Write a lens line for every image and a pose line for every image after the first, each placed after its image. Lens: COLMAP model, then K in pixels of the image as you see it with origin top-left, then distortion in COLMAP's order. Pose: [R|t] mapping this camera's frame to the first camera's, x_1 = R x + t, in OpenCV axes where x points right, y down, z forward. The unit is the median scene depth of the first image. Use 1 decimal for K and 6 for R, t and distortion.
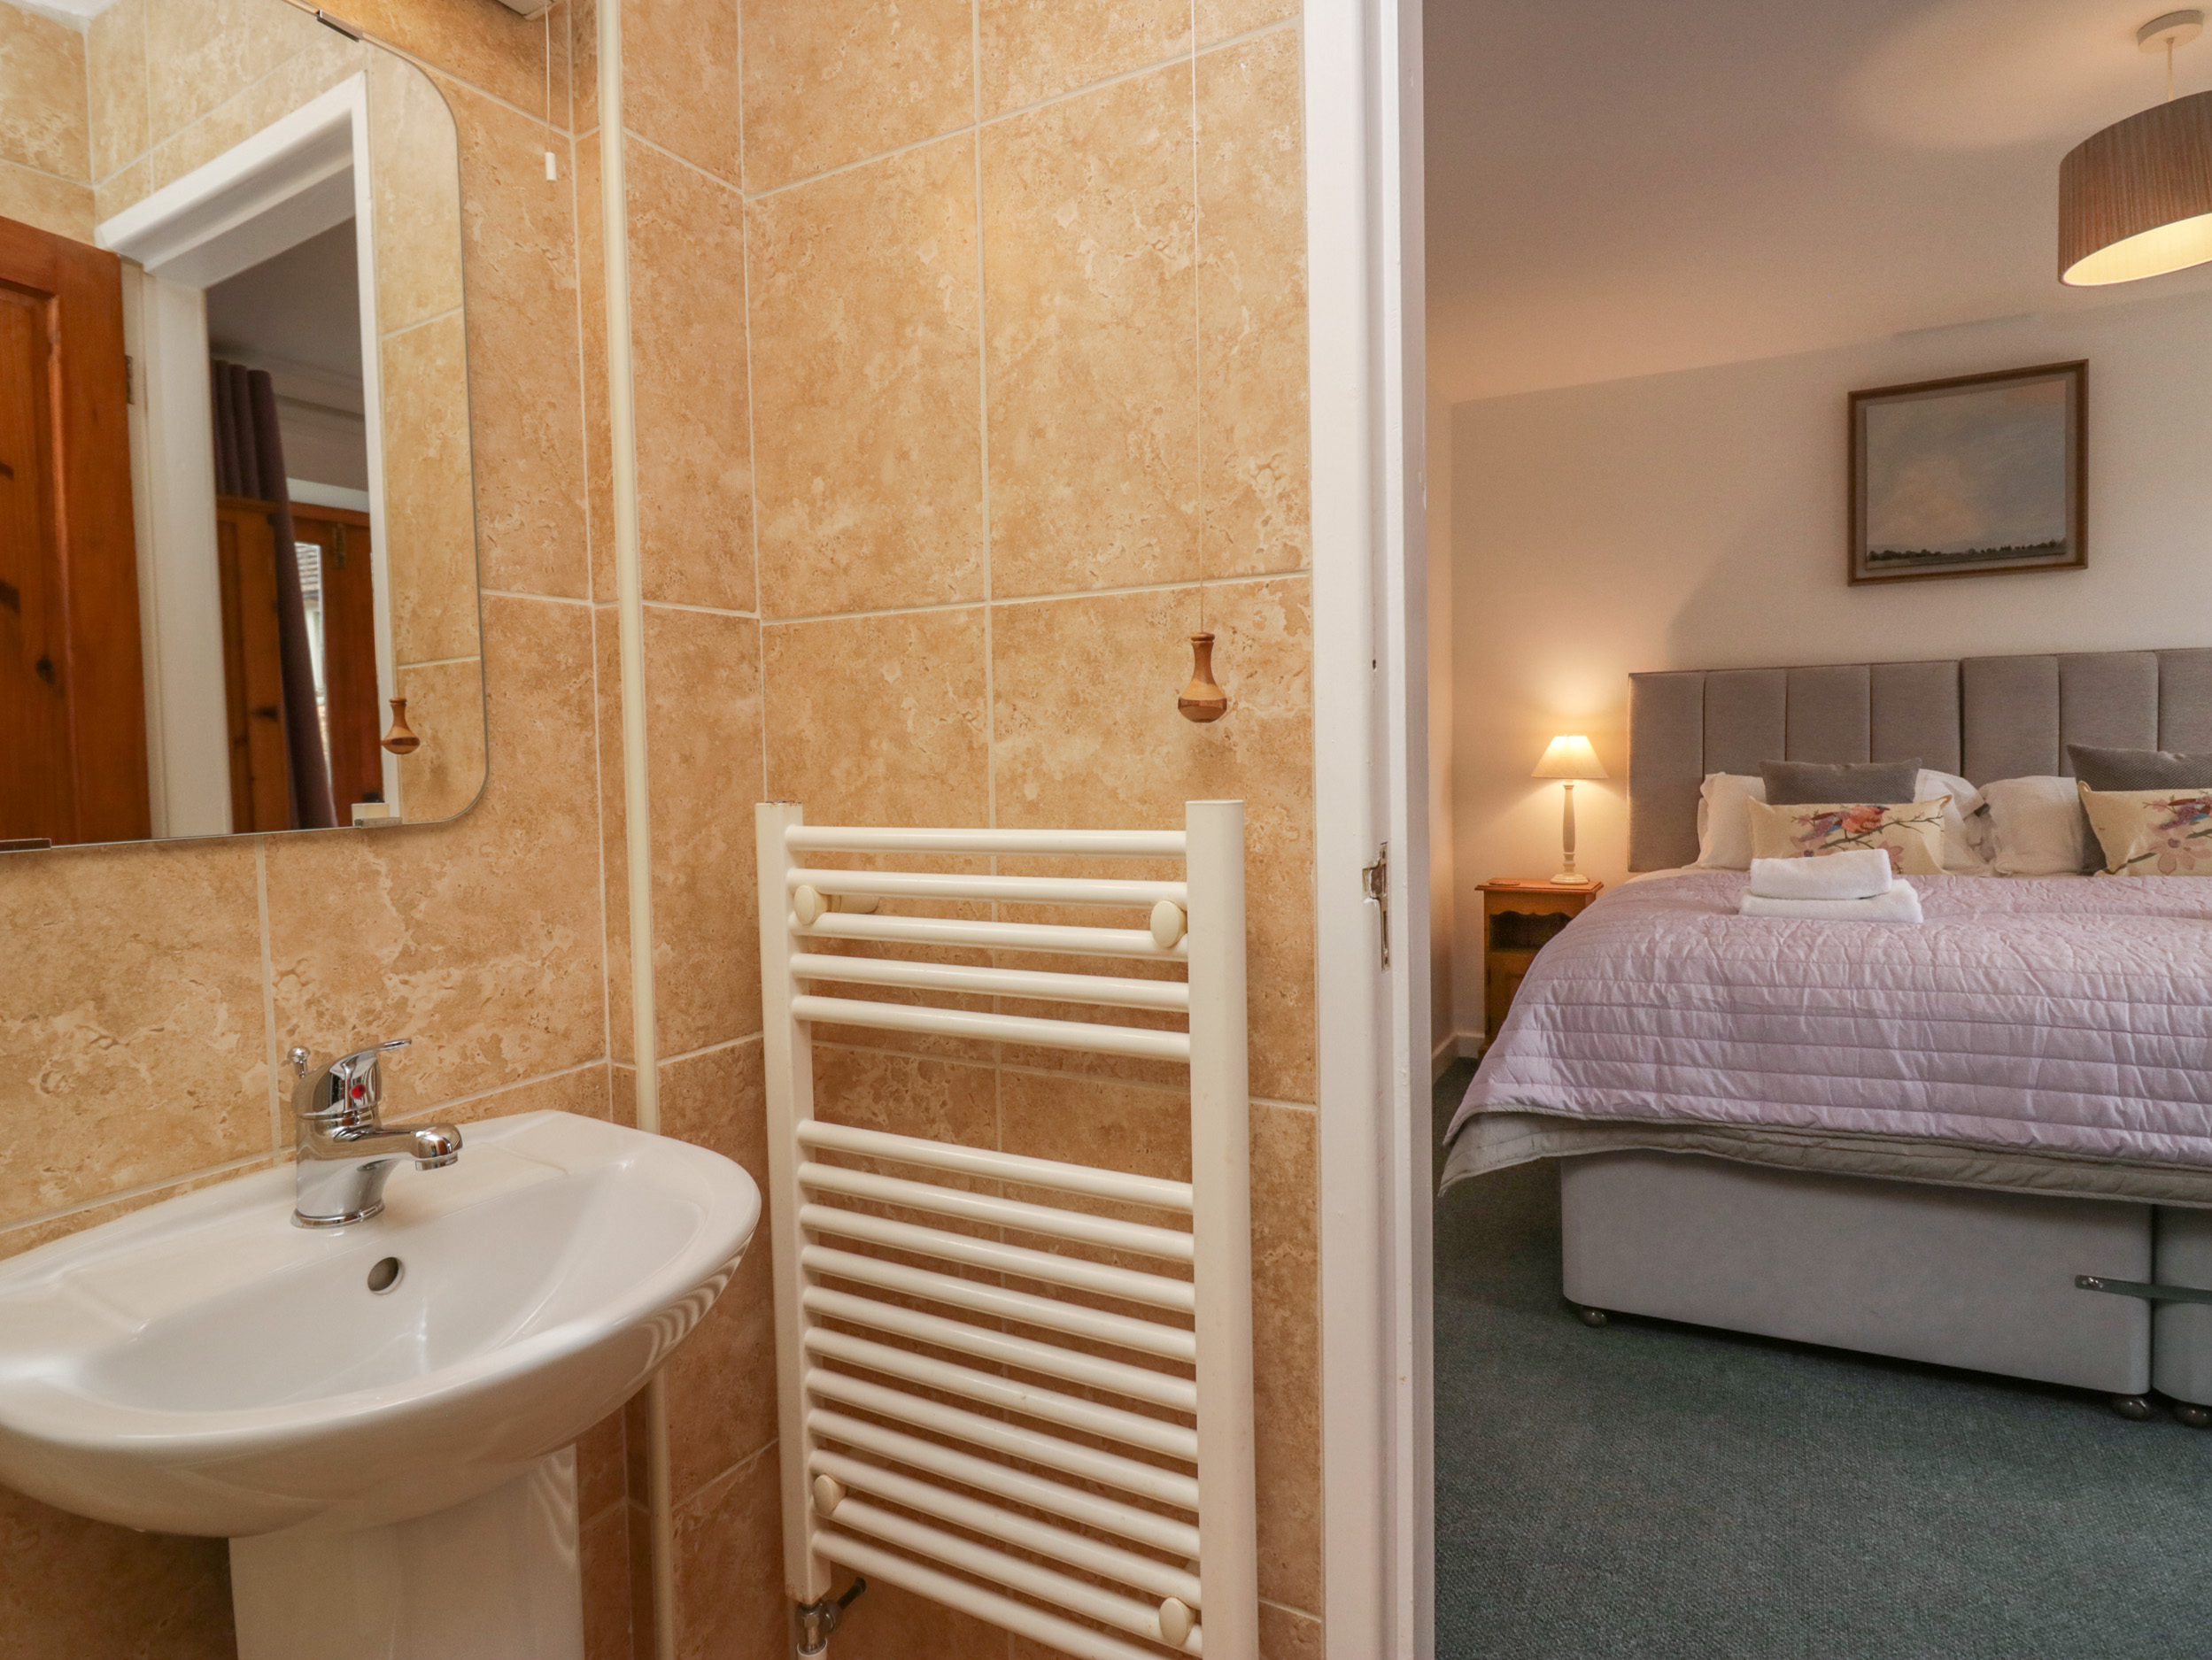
lens RADIAL K [[1145.3, 0, 1106.0], [0, 1145.3, 829.8], [0, 0, 1]] dist [0.000326, -0.001312]
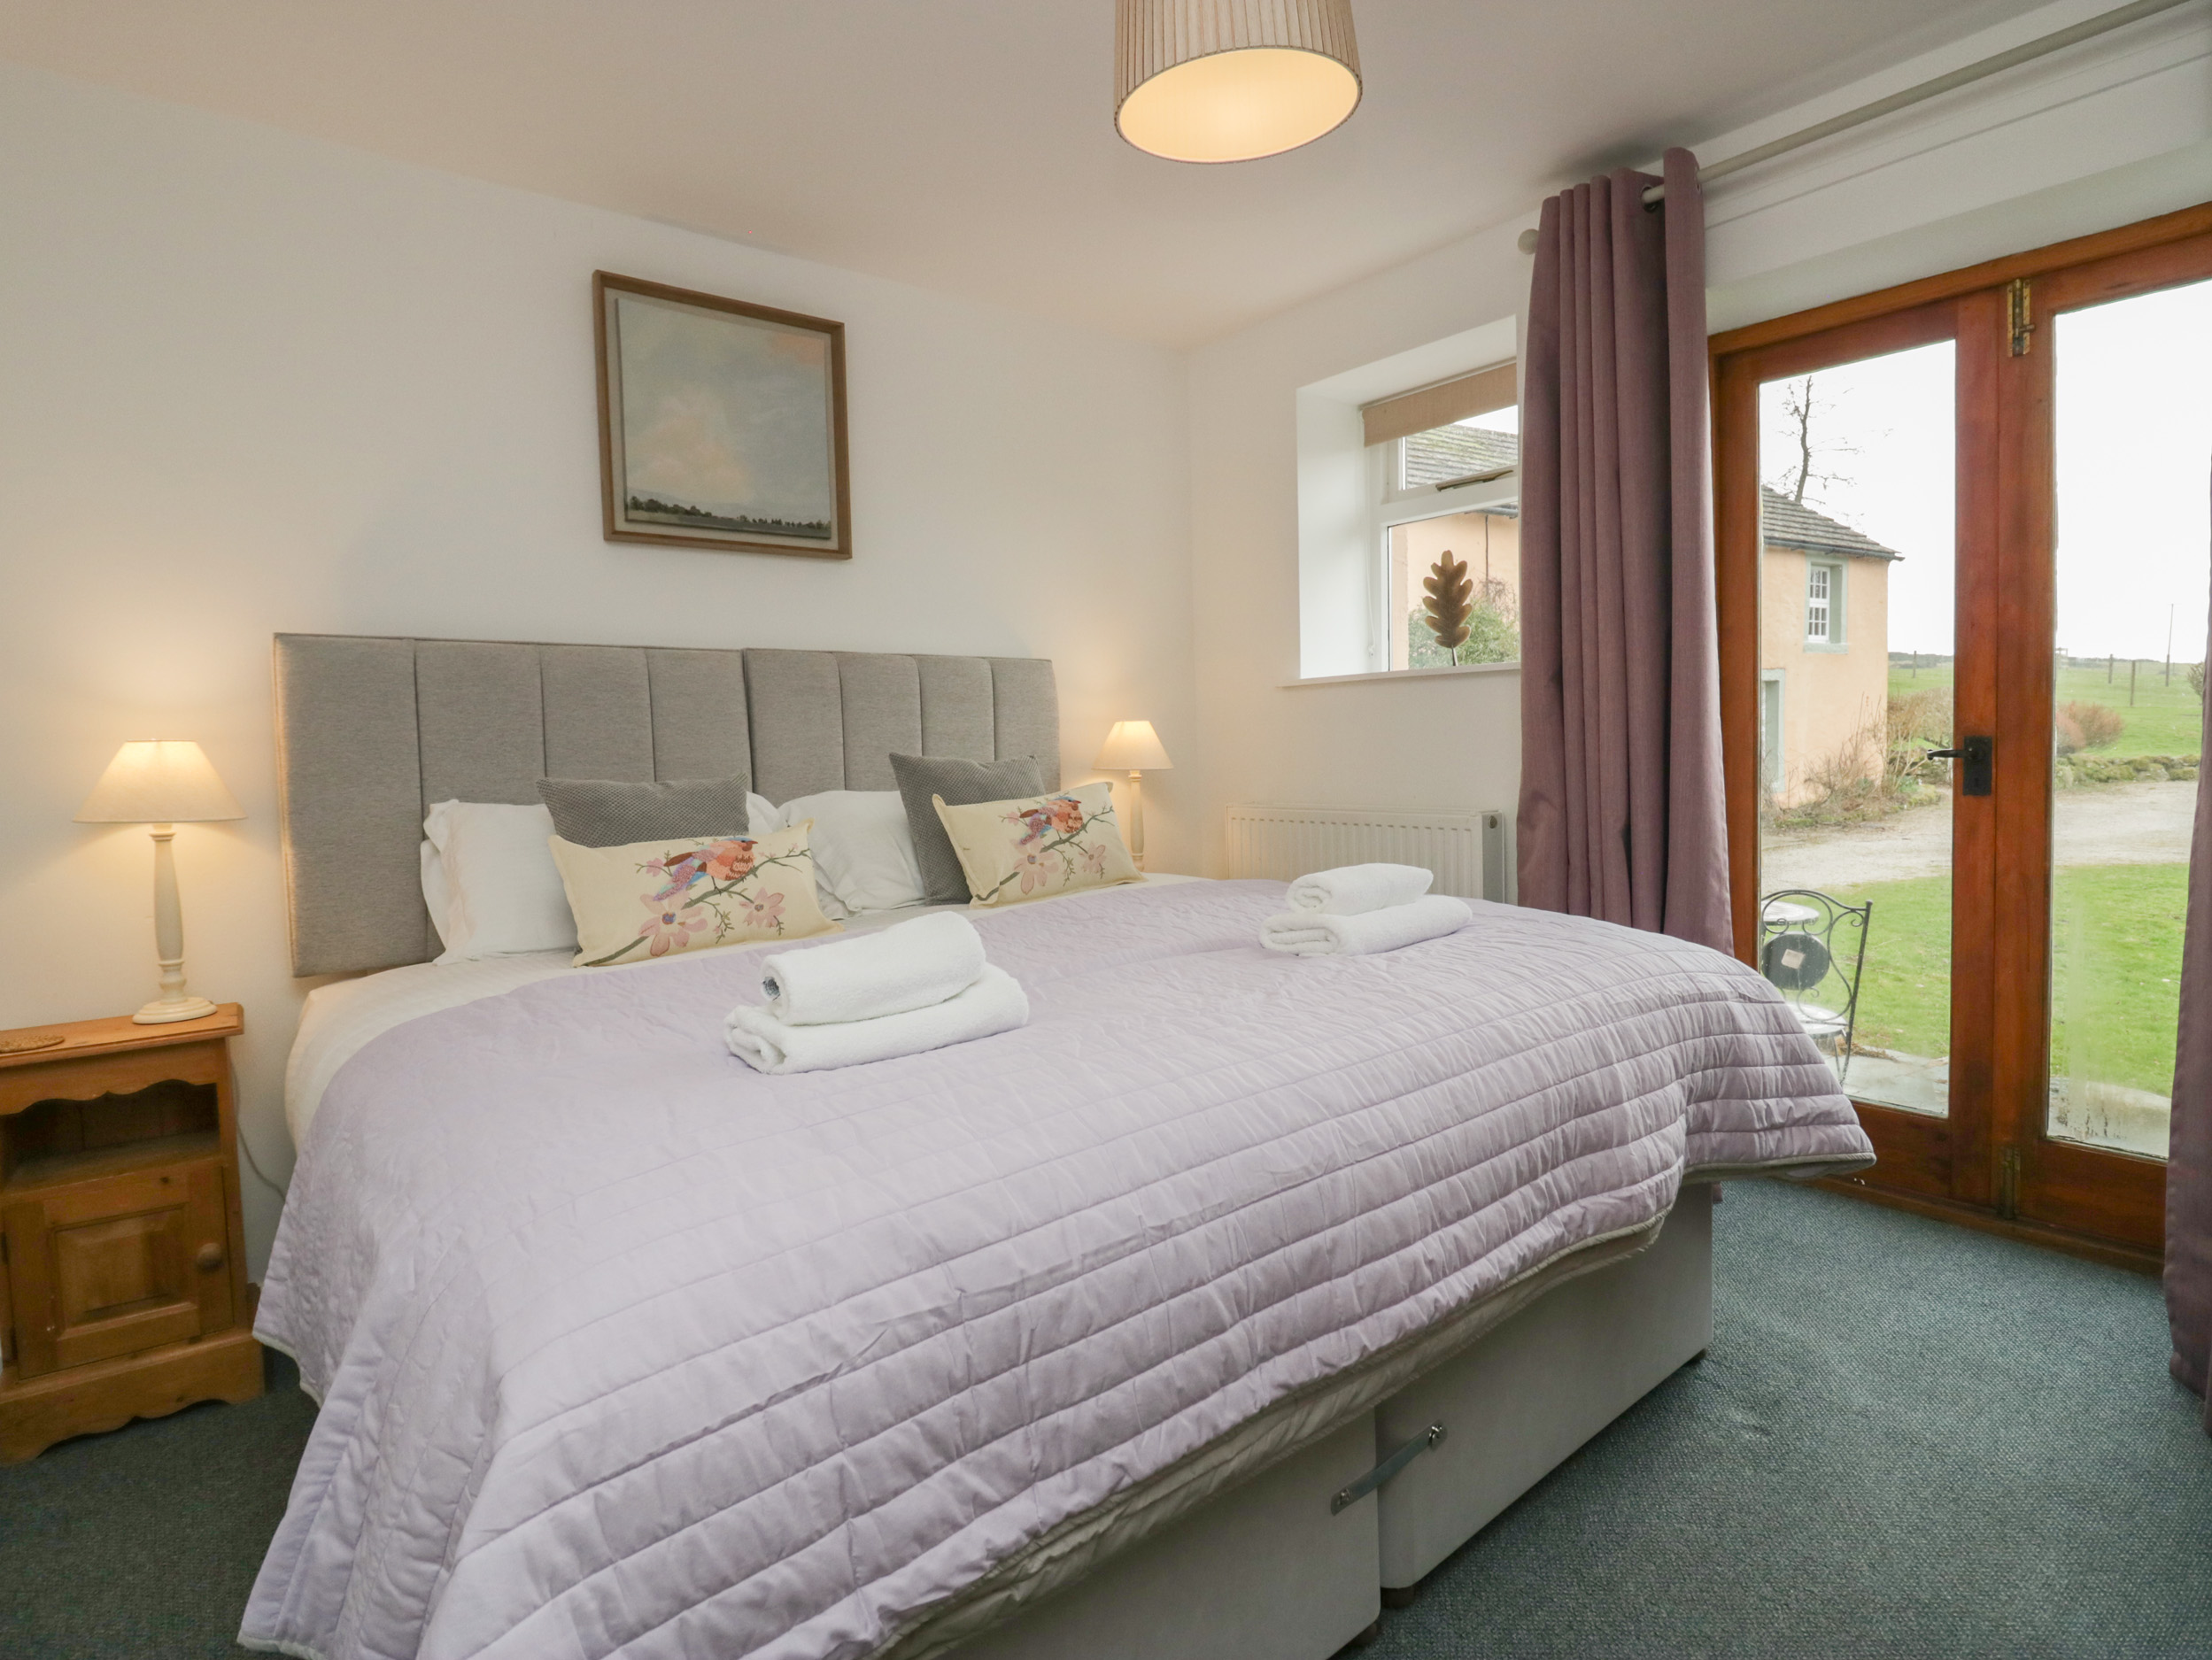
lens RADIAL K [[1145.3, 0, 1137.2], [0, 1145.3, 803.1], [0, 0, 1]] dist [0.000326, -0.001312]
pose [[0.368579, -0.037732, 0.928830, 0.104423], [0.079010, 0.996832, 0.009142, -0.029593], [-0.926233, 0.070018, 0.370393, 0.502183]]
